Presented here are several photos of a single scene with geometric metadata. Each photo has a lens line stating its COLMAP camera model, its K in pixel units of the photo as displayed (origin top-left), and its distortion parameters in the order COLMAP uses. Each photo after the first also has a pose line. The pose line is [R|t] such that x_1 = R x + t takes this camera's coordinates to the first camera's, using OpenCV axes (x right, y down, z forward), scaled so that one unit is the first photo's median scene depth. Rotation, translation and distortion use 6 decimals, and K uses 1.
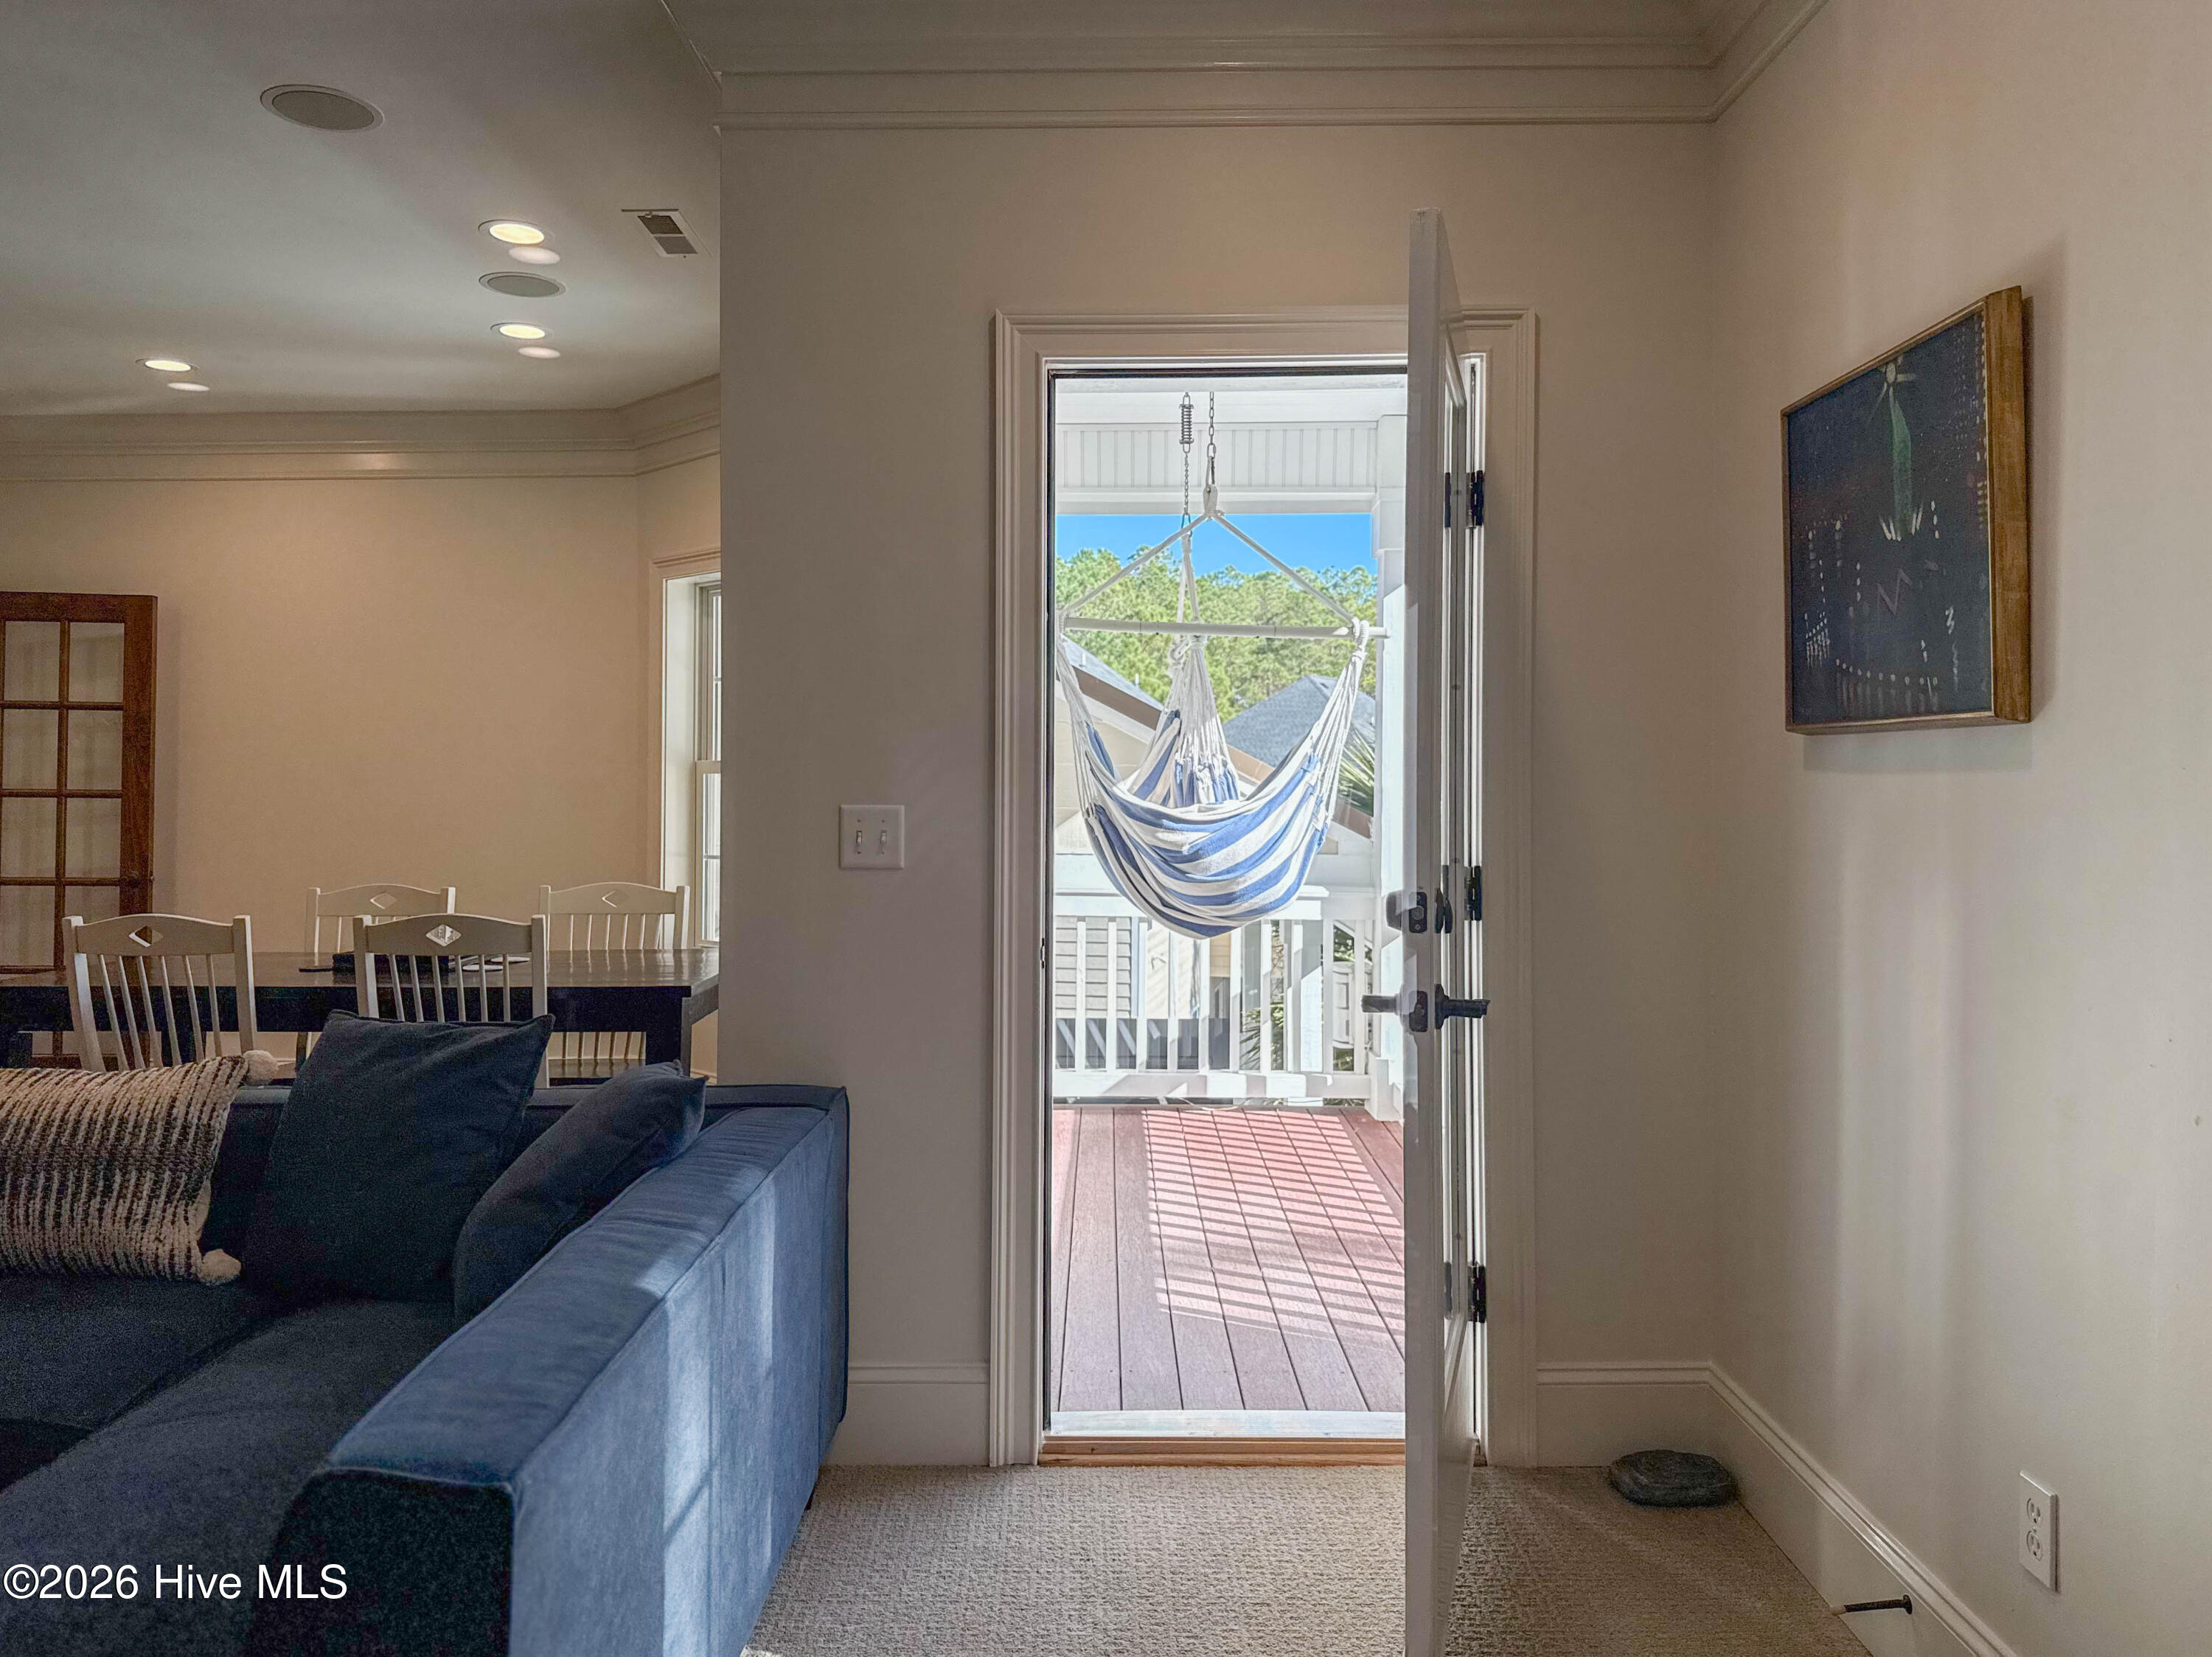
lens RADIAL K [[1602.3, 0, 1106.2], [0, 1602.3, 774.5], [0, 0, 1]] dist [0.035489, -0.042993]
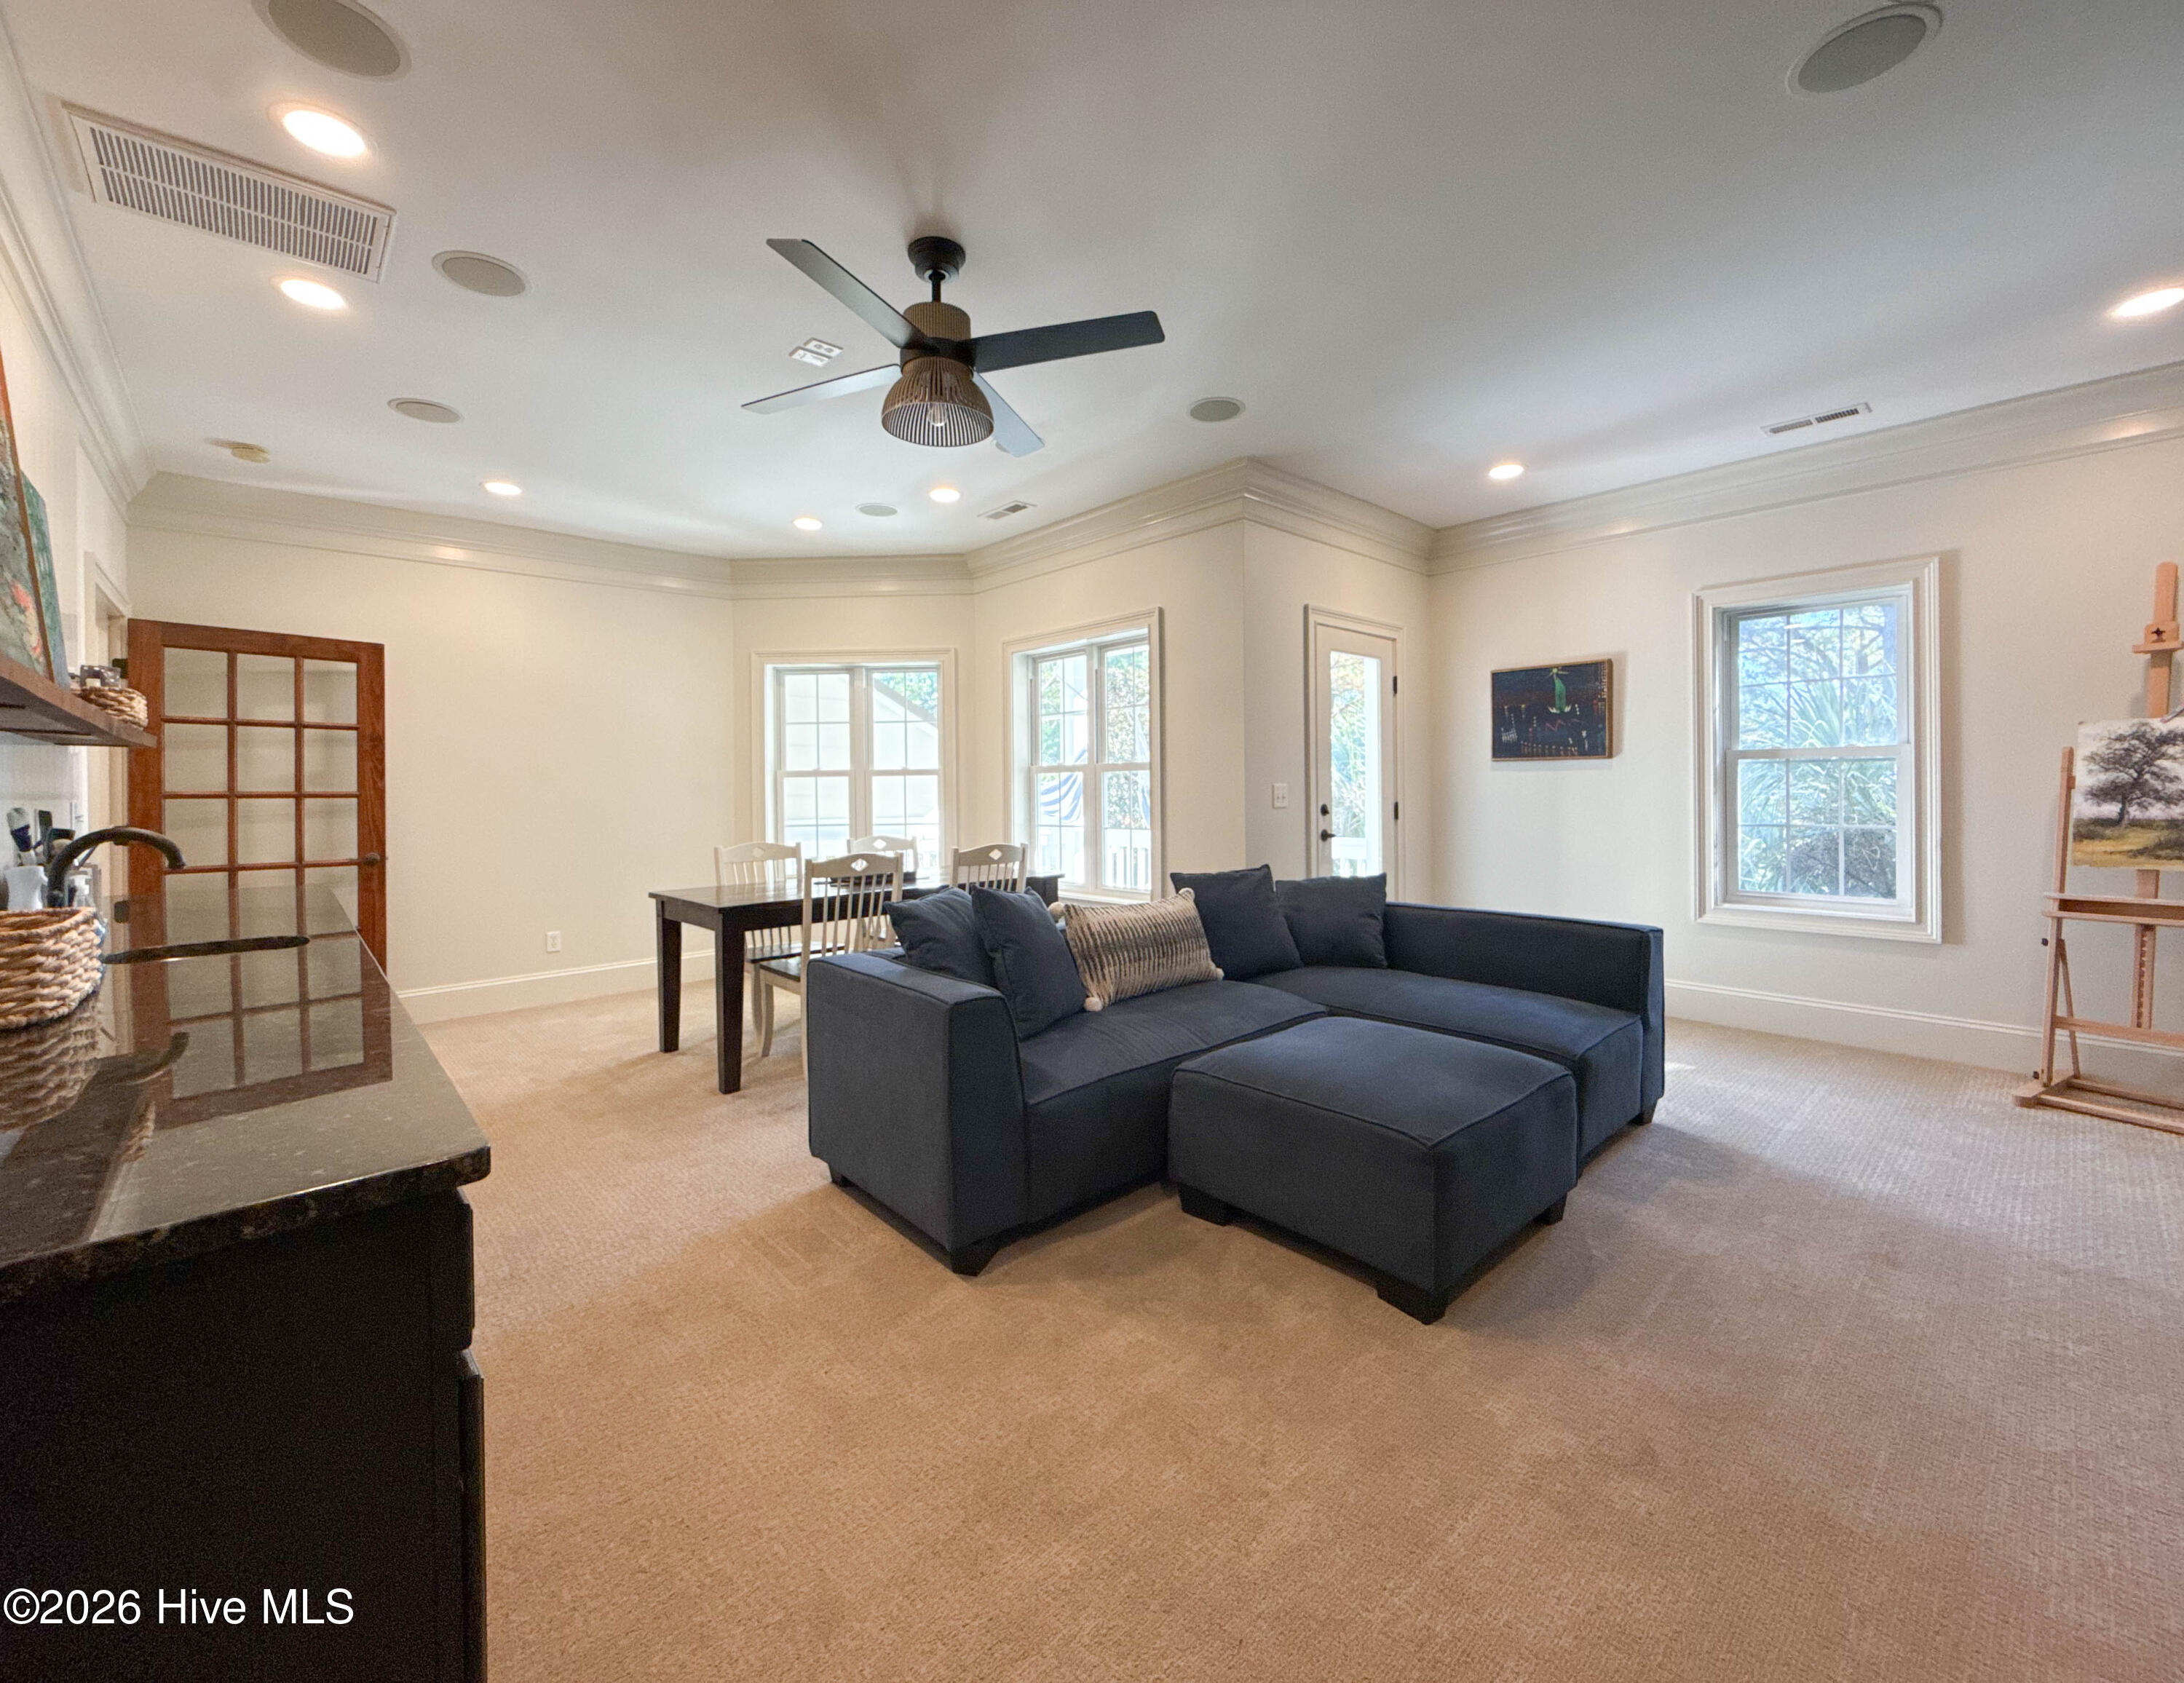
lens RADIAL K [[930.1, 0, 1100.0], [0, 930.1, 789.3], [0, 0, 1]] dist [0.022303, 0.000034]
pose [[0.723866, -0.007183, 0.689904, -2.367933], [0.007677, 0.999968, 0.002357, 0.035696], [-0.689898, 0.003590, 0.723897, 0.140075]]
